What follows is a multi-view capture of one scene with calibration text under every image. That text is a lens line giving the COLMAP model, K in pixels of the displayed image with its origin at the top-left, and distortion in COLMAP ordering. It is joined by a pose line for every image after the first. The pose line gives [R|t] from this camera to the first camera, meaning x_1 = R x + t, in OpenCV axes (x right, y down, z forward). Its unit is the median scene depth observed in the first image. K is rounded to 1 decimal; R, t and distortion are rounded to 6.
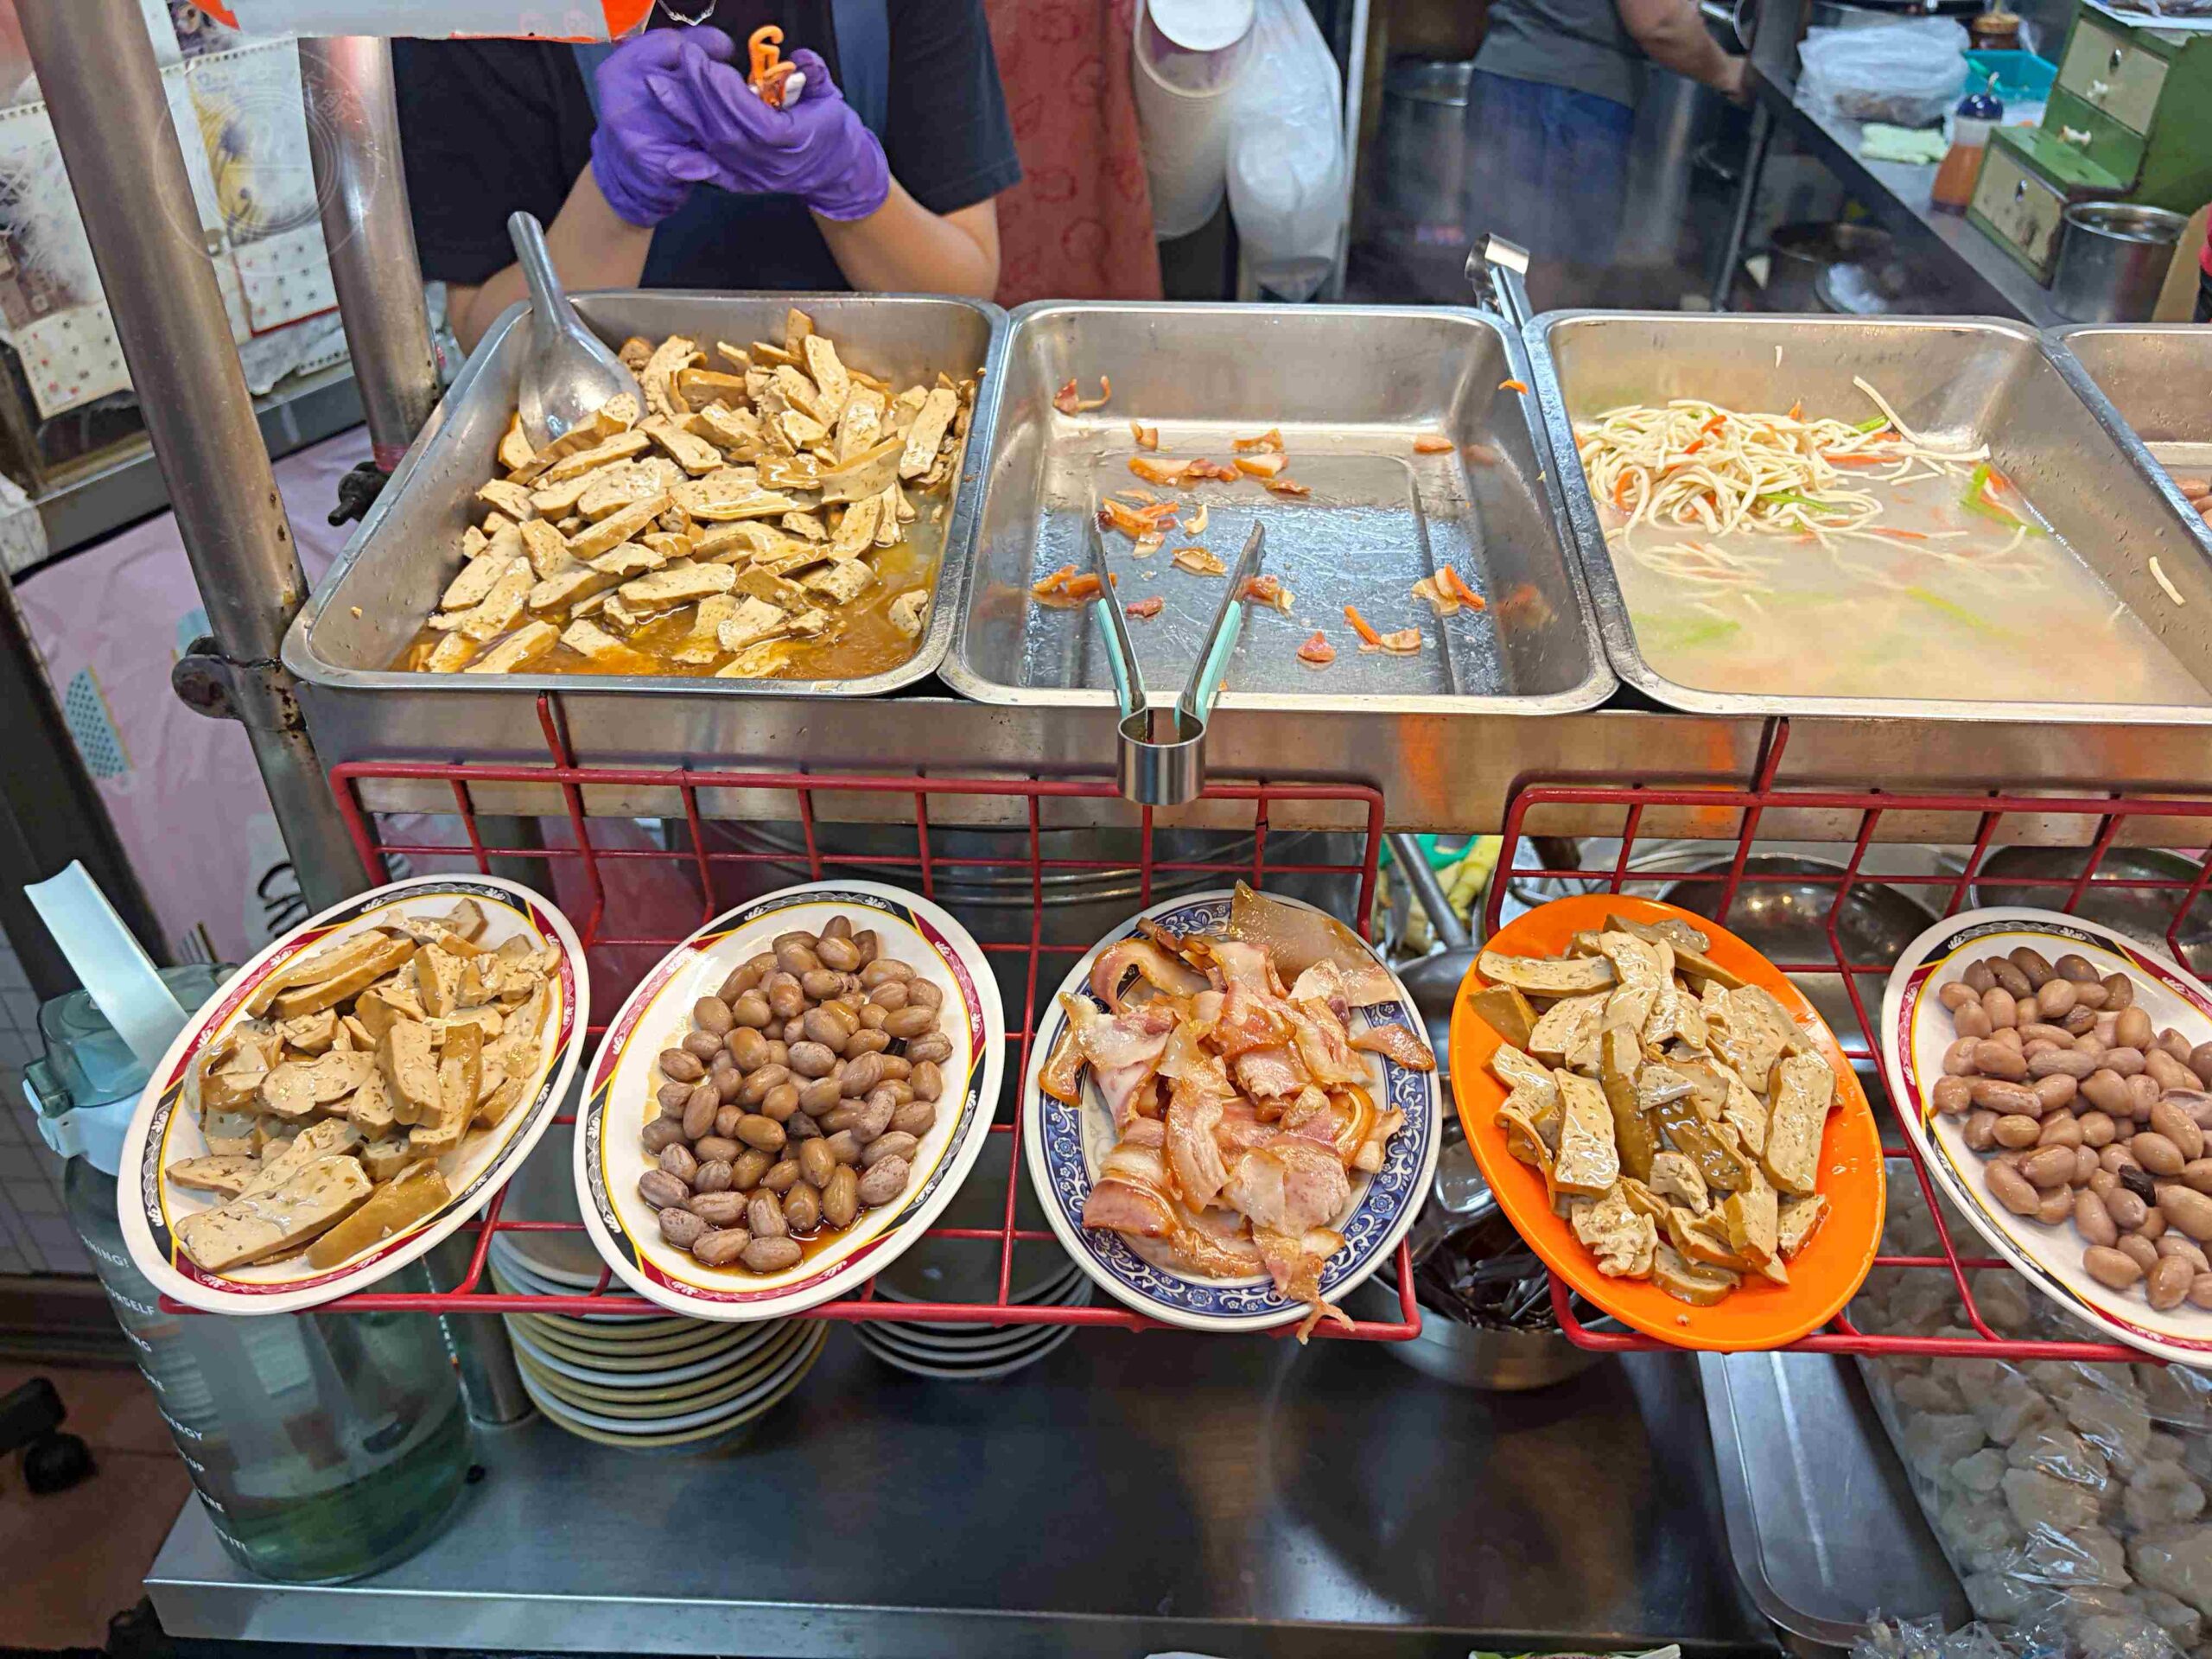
lens RADIAL K [[1691.0, 0, 1116.3], [0, 1691.0, 825.9], [0, 0, 1]] dist [0.033382, -0.006338]
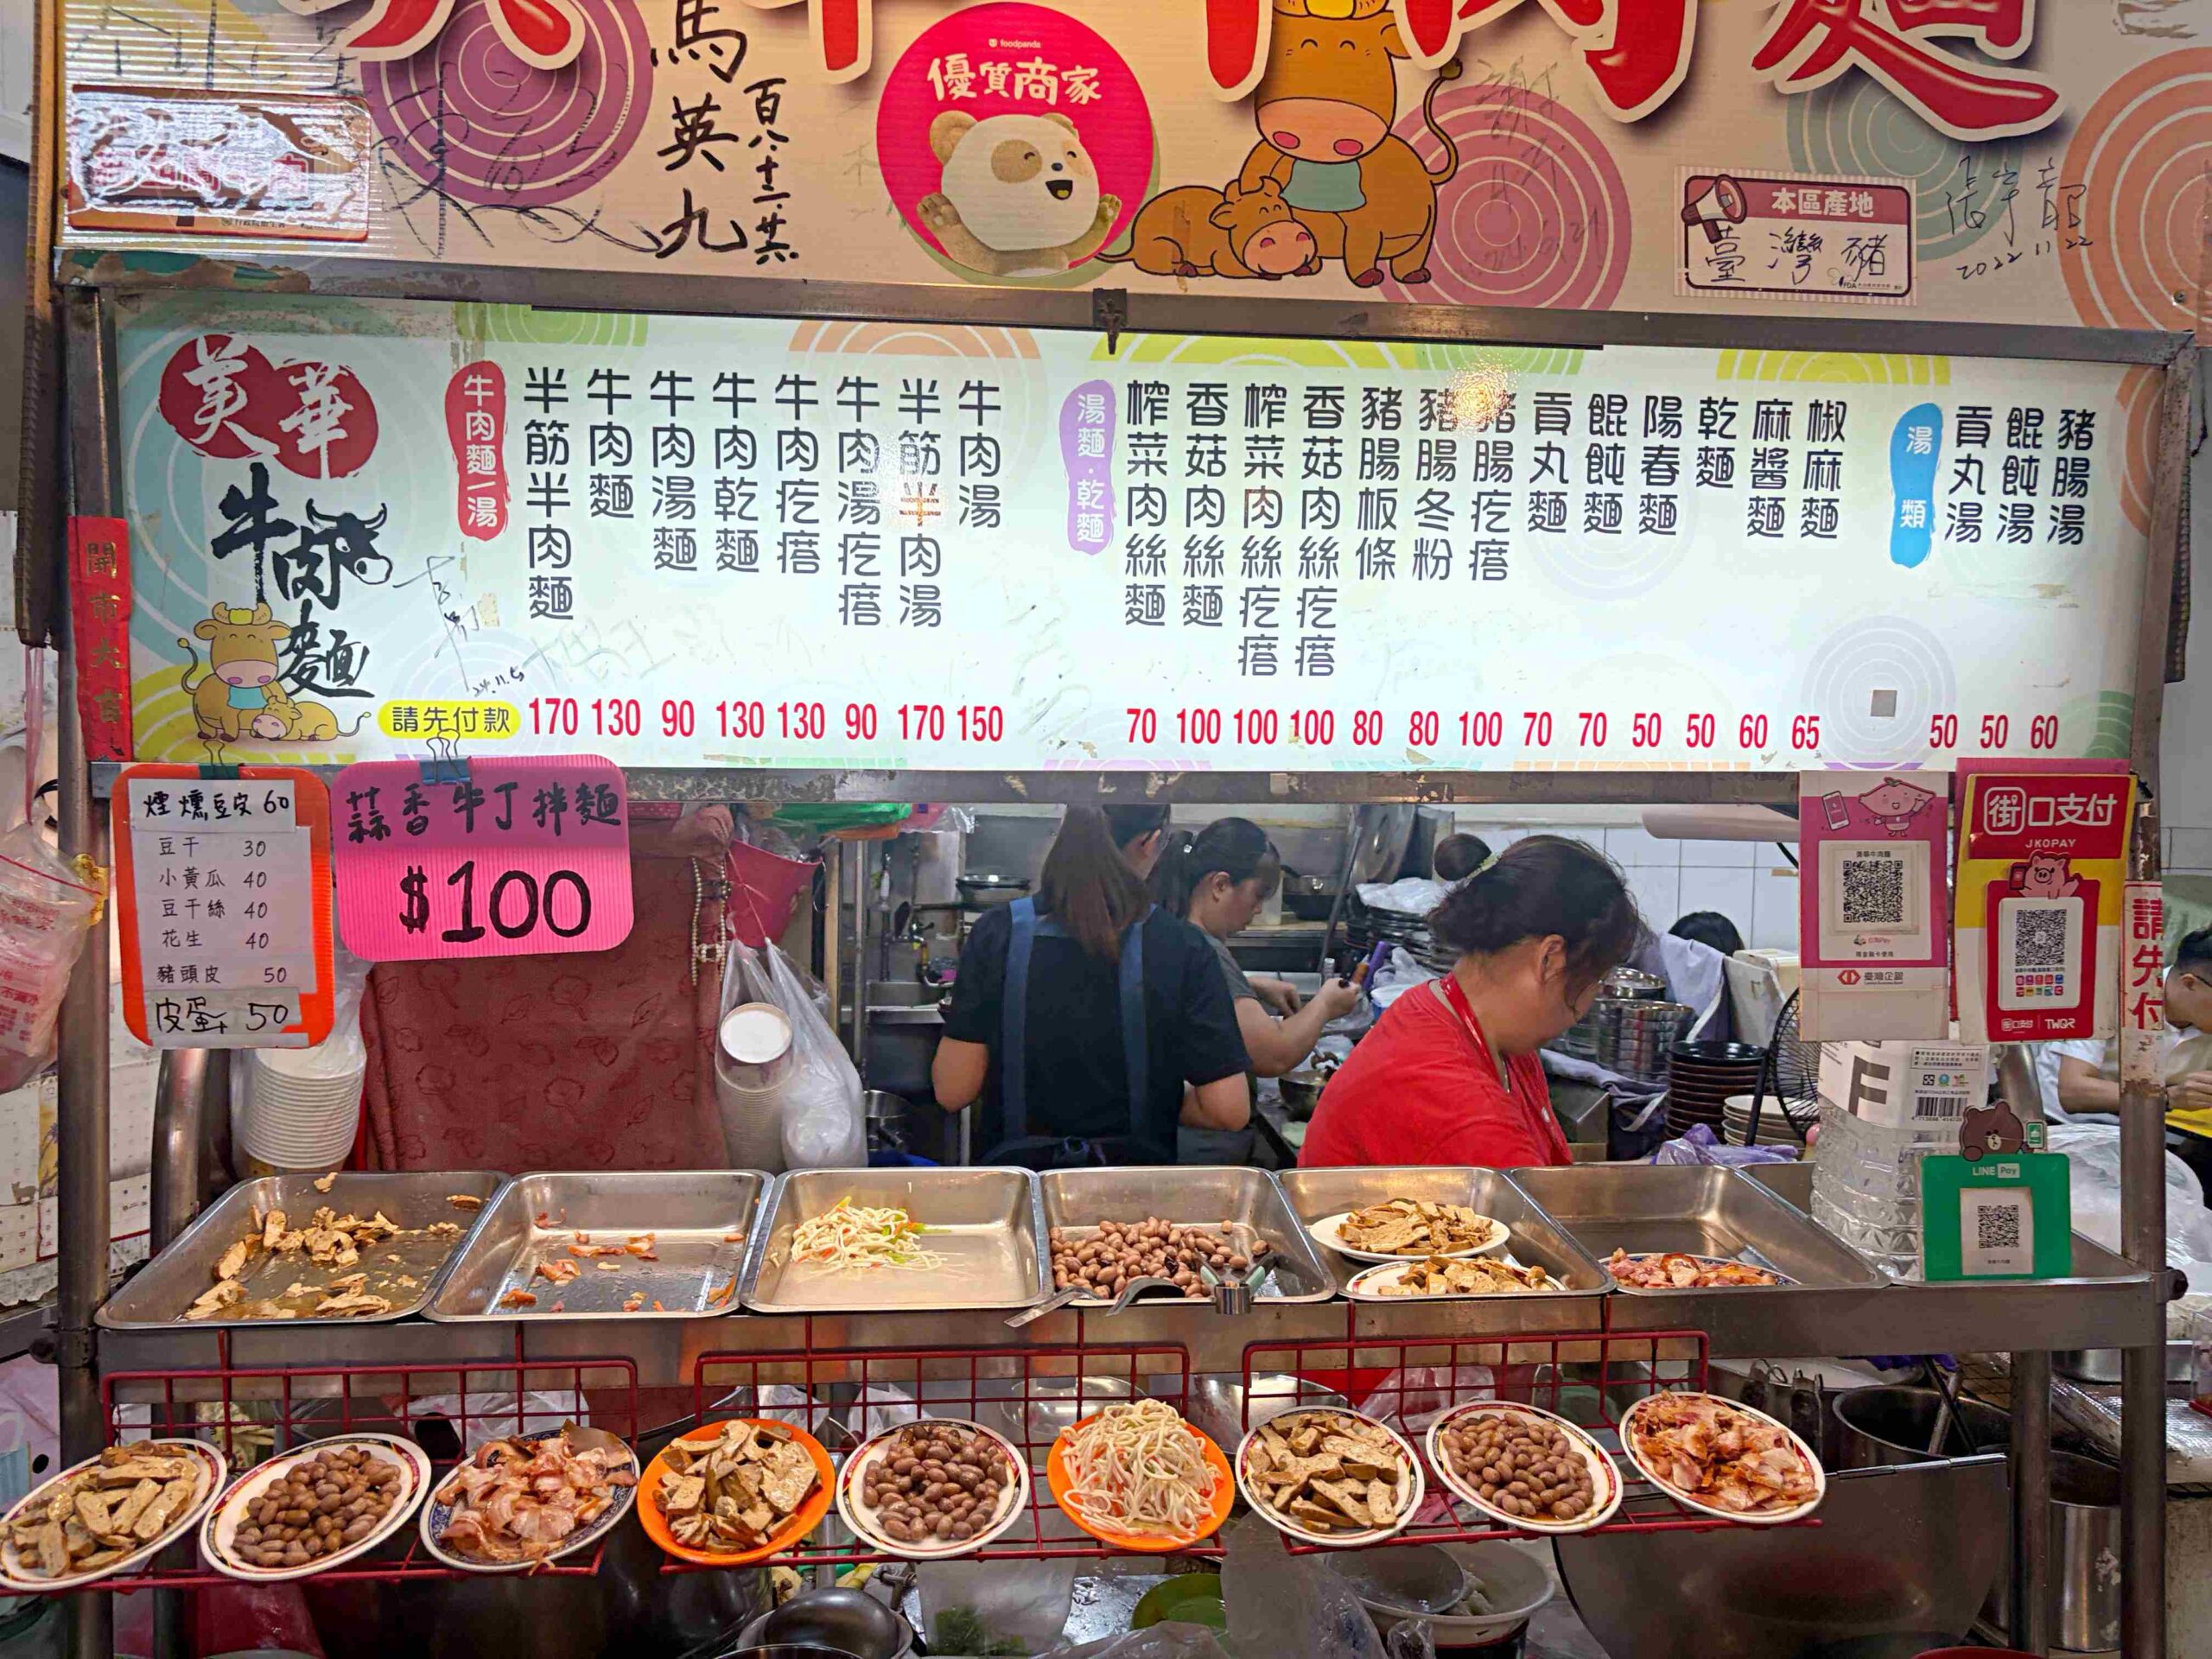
lens RADIAL K [[1691.0, 0, 1103.0], [0, 1691.0, 833.4], [0, 0, 1]] dist [0.033382, -0.006338]
pose [[0.979741, 0.031471, 0.197779, 0.314743], [0.073007, 0.863488, -0.499057, 0.557201], [-0.186485, 0.503386, 0.843698, -1.372530]]
